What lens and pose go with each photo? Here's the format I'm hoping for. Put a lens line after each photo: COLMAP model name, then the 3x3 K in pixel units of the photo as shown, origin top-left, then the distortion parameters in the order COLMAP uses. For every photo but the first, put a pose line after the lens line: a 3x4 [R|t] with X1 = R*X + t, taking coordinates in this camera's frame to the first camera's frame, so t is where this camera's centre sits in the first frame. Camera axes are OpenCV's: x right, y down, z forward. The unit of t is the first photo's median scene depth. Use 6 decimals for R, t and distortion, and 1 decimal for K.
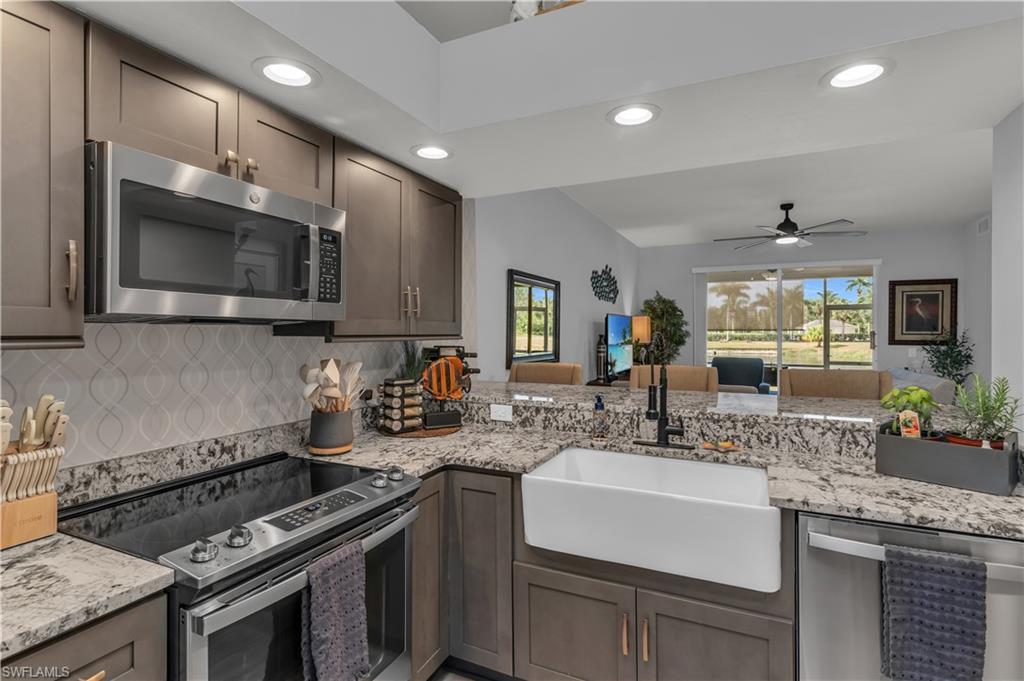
lens RADIAL K [[495.2, 0, 522.3], [0, 495.2, 333.3], [0, 0, 1]] dist [0.009958, 0.000570]
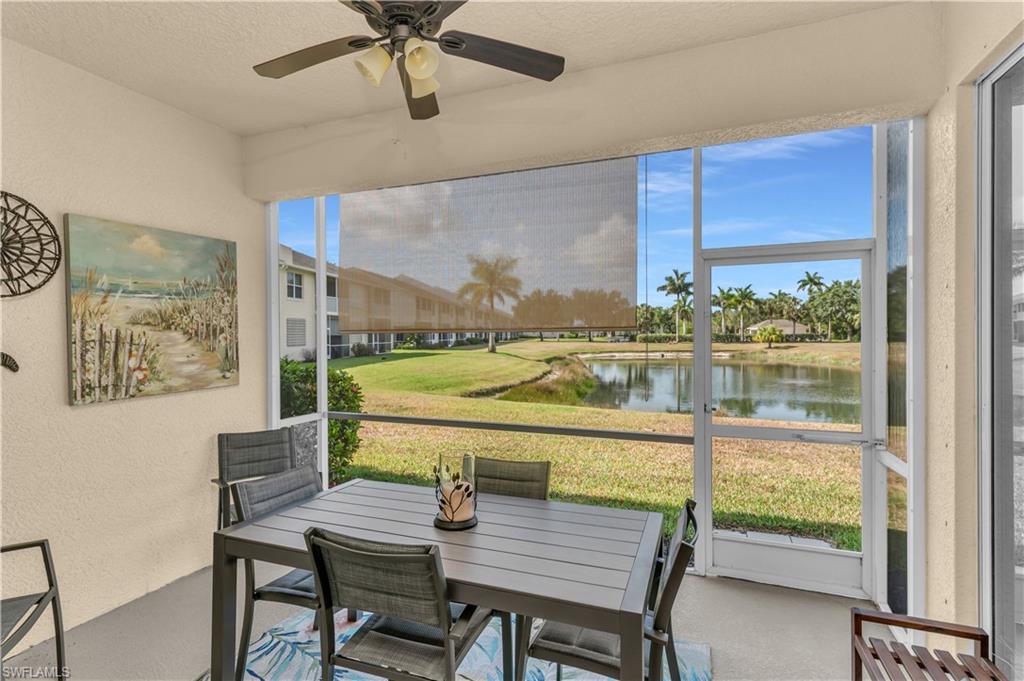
lens RADIAL K [[495.2, 0, 506.4], [0, 495.2, 339.8], [0, 0, 1]] dist [0.009958, 0.000570]
pose [[0.998936, -0.006378, 0.045667, 1.784978], [0.005942, 0.999935, 0.009679, -0.029680], [-0.045726, -0.009398, 0.998910, 2.571271]]
